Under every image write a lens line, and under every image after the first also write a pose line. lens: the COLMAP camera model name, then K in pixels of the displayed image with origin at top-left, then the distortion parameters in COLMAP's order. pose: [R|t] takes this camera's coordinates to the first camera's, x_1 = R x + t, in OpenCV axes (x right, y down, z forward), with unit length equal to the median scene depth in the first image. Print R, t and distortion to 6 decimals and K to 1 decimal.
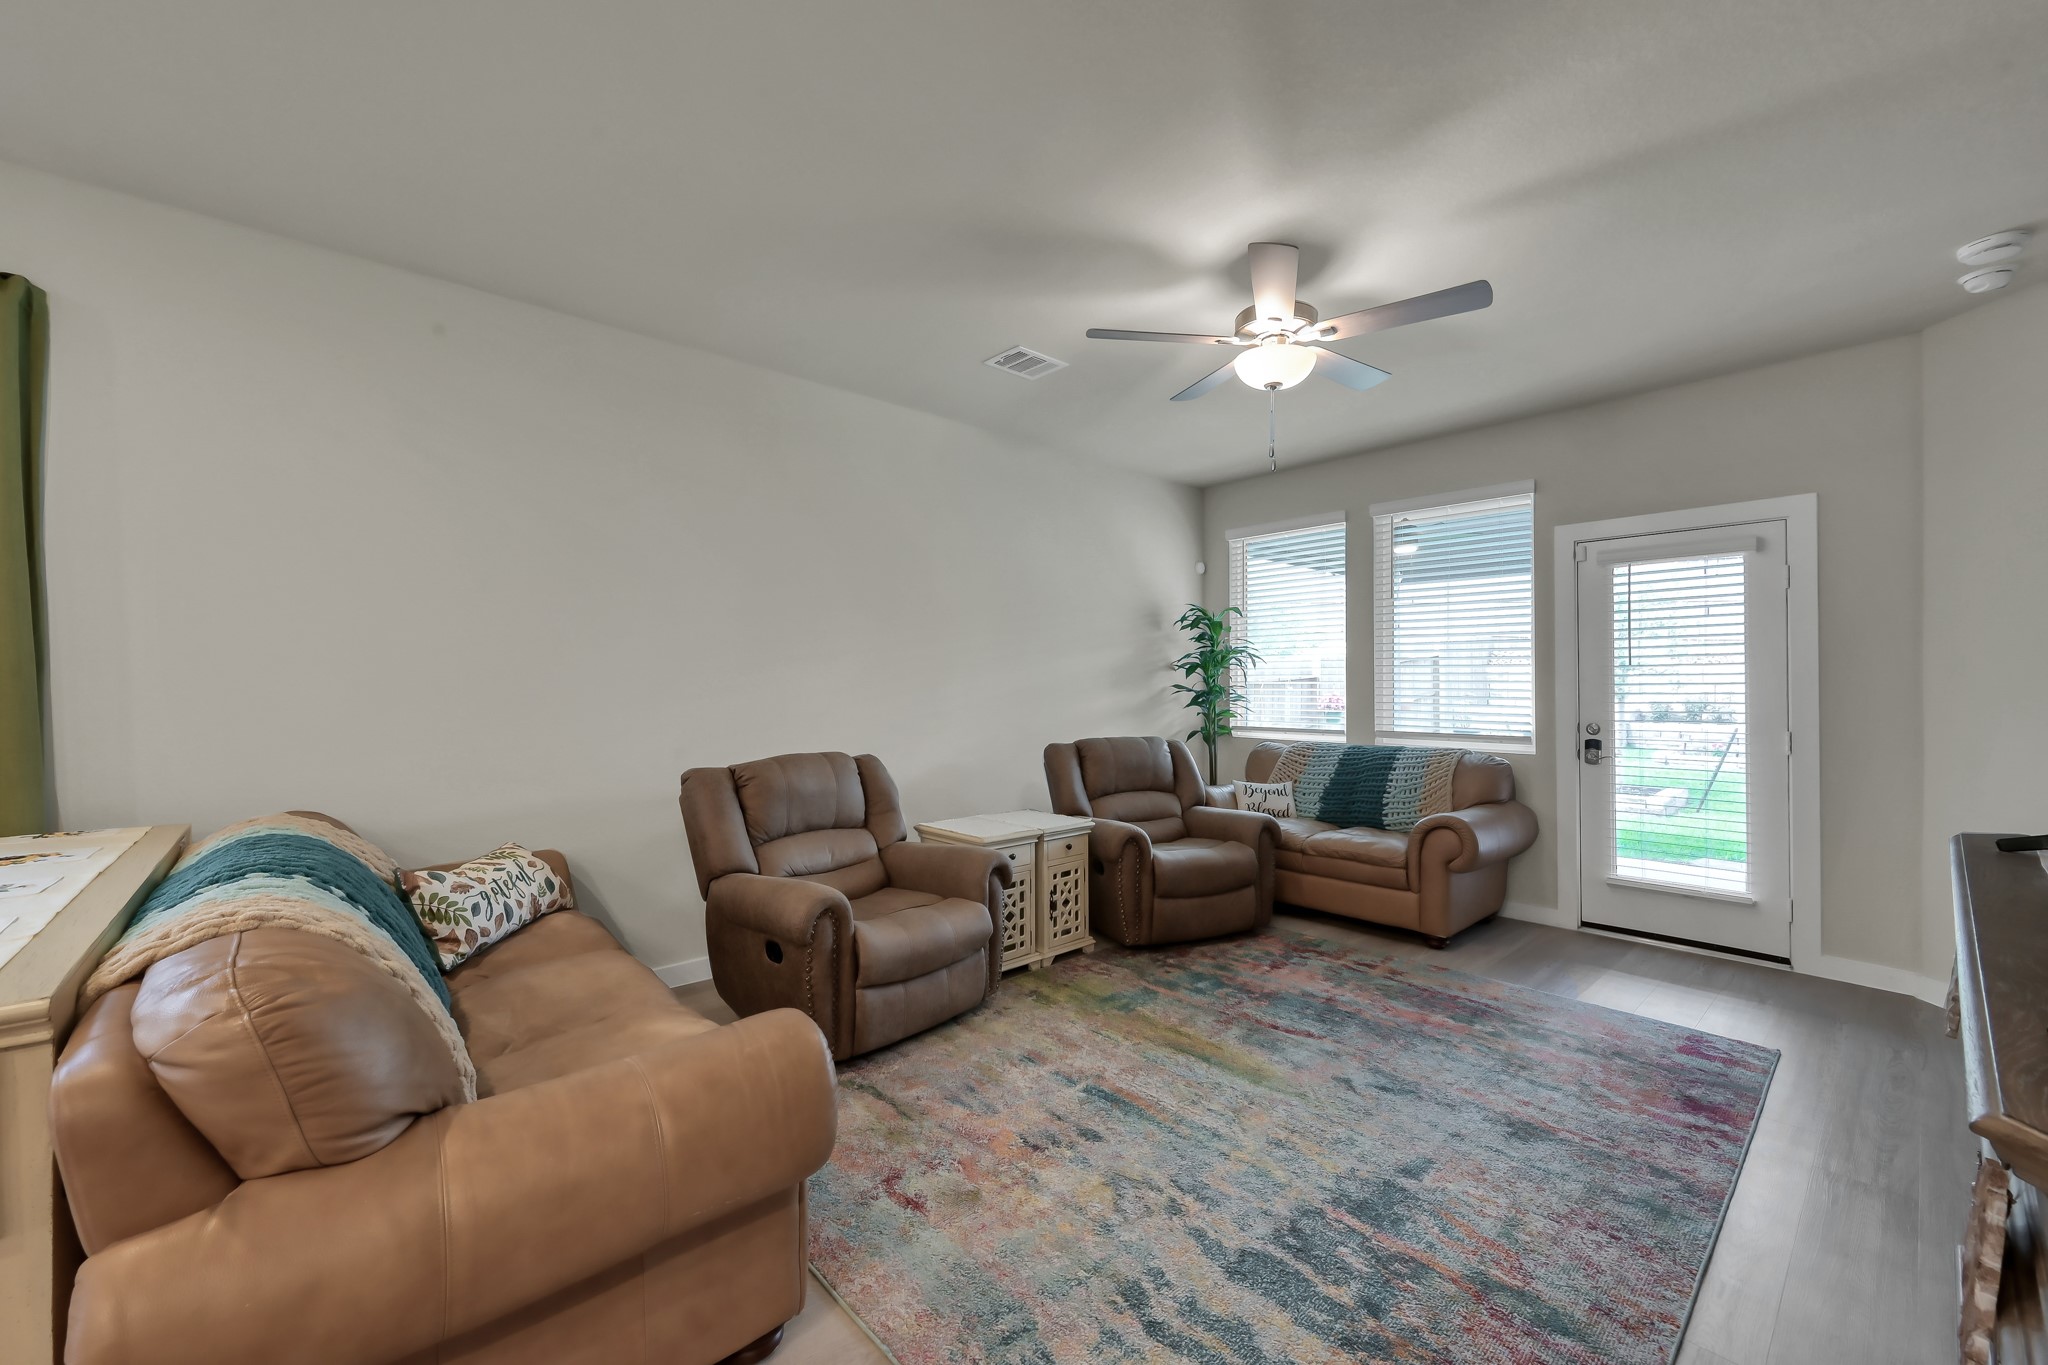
lens RADIAL K [[810.6, 0, 1018.6], [0, 810.6, 684.2], [0, 0, 1]] dist [-0.000613, -0.000065]
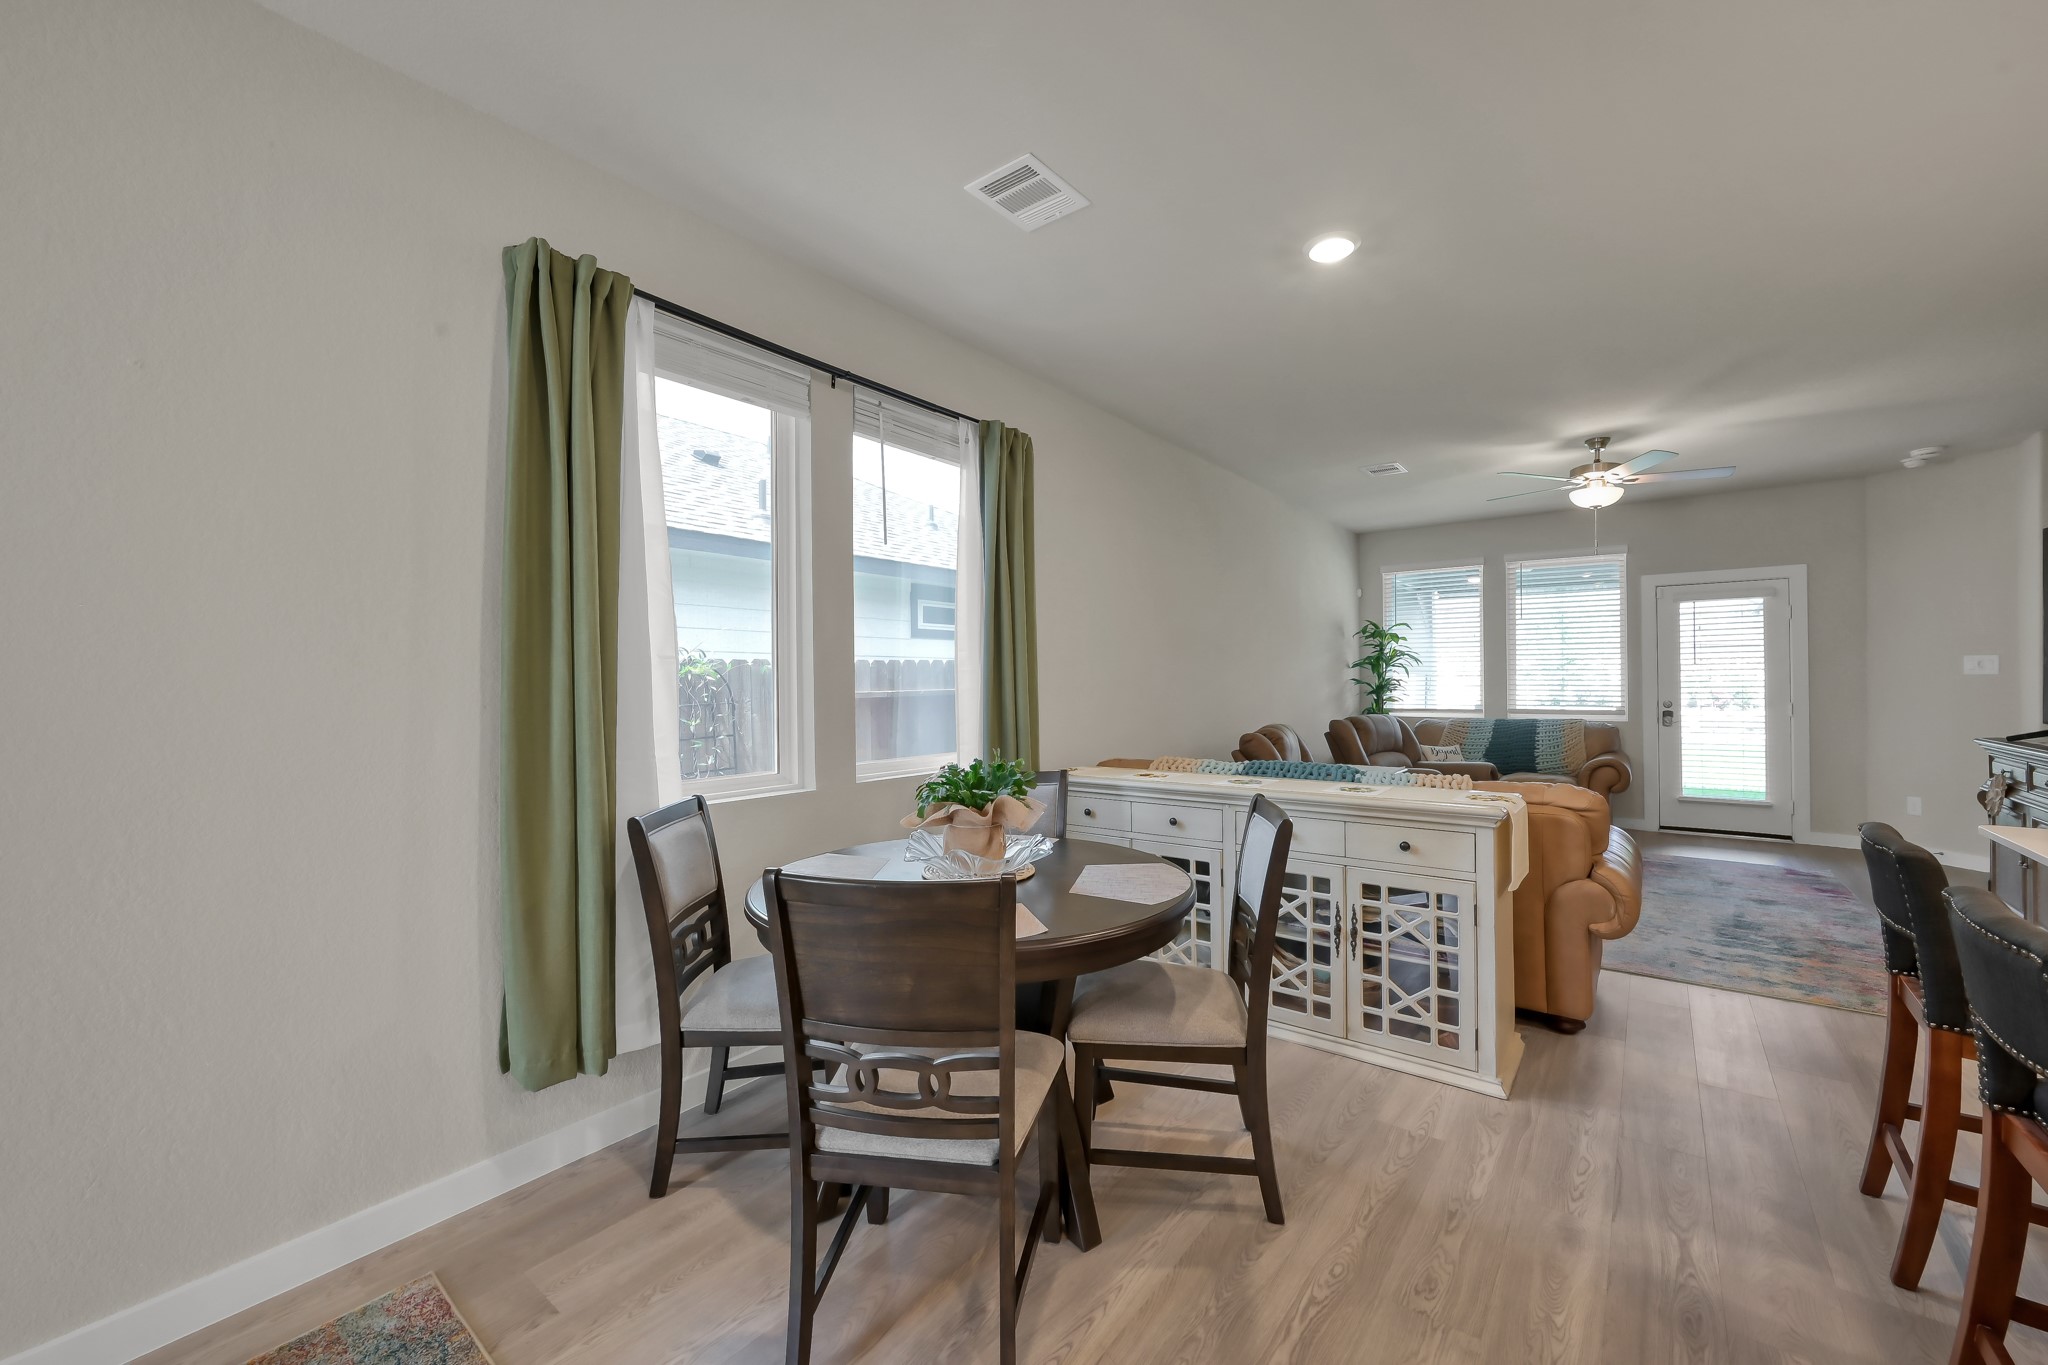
lens RADIAL K [[810.6, 0, 1017.6], [0, 810.6, 680.4], [0, 0, 1]] dist [-0.000613, -0.000065]
pose [[0.984207, -0.007275, 0.176872, -1.229092], [0.007434, 0.999972, -0.000238, -0.000428], [-0.176865, 0.001549, 0.984234, -0.504681]]
